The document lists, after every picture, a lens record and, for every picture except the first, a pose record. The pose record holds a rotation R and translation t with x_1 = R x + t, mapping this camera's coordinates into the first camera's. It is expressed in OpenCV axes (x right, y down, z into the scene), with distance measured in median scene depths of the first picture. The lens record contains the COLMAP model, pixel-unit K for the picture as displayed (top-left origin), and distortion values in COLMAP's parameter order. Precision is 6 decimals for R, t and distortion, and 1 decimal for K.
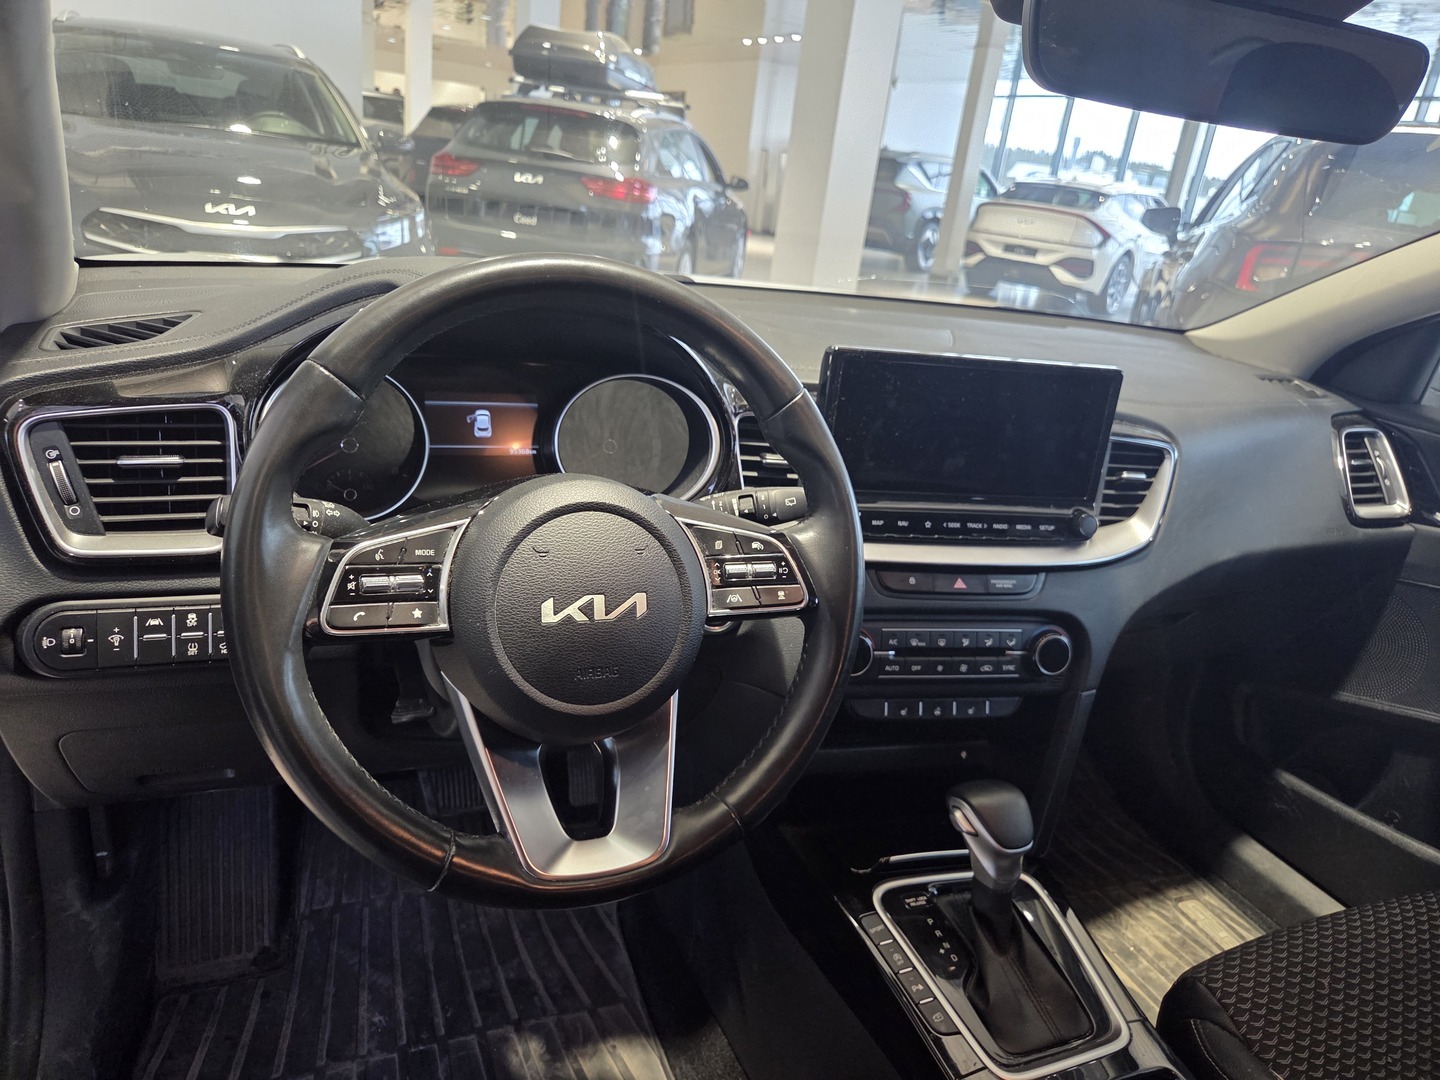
lens RADIAL K [[980.1, 0, 720.0], [0, 980.1, 540.0], [0, 0, 1]] dist [-0.002301, -0.008191]
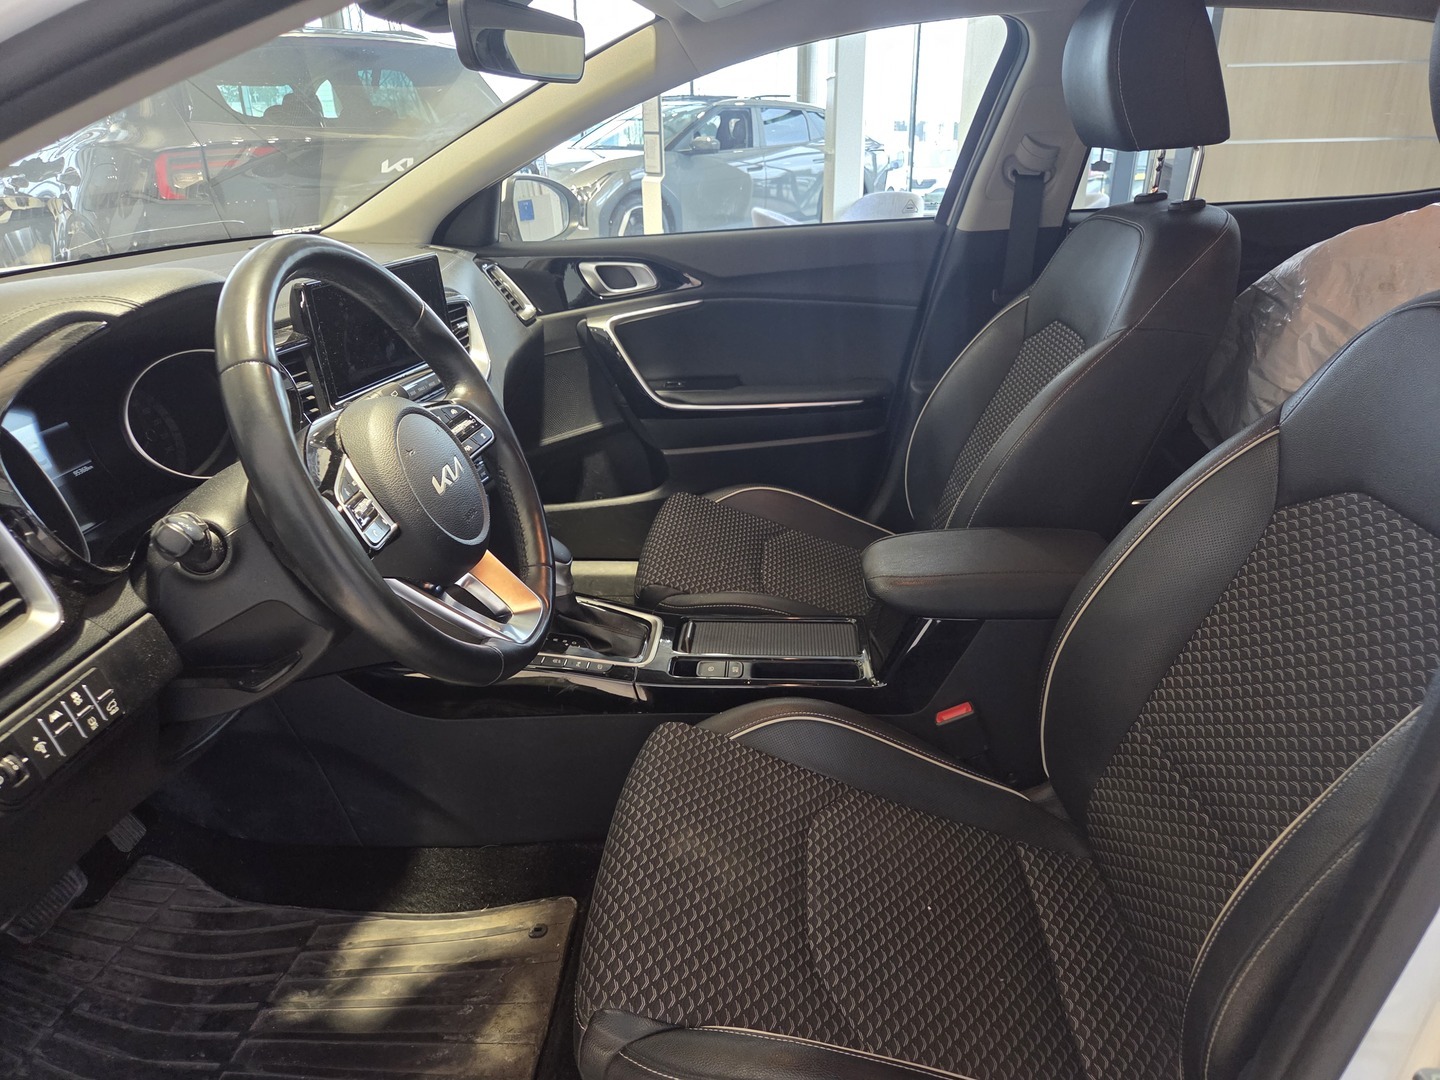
lens RADIAL K [[980.1, 0, 720.0], [0, 980.1, 540.0], [0, 0, 1]] dist [-0.002301, -0.008191]
pose [[0.453285, -0.455154, 0.766399, -0.925333], [0.381249, 0.876187, 0.294866, -0.100167], [-0.805718, 0.158531, 0.570689, -0.102555]]
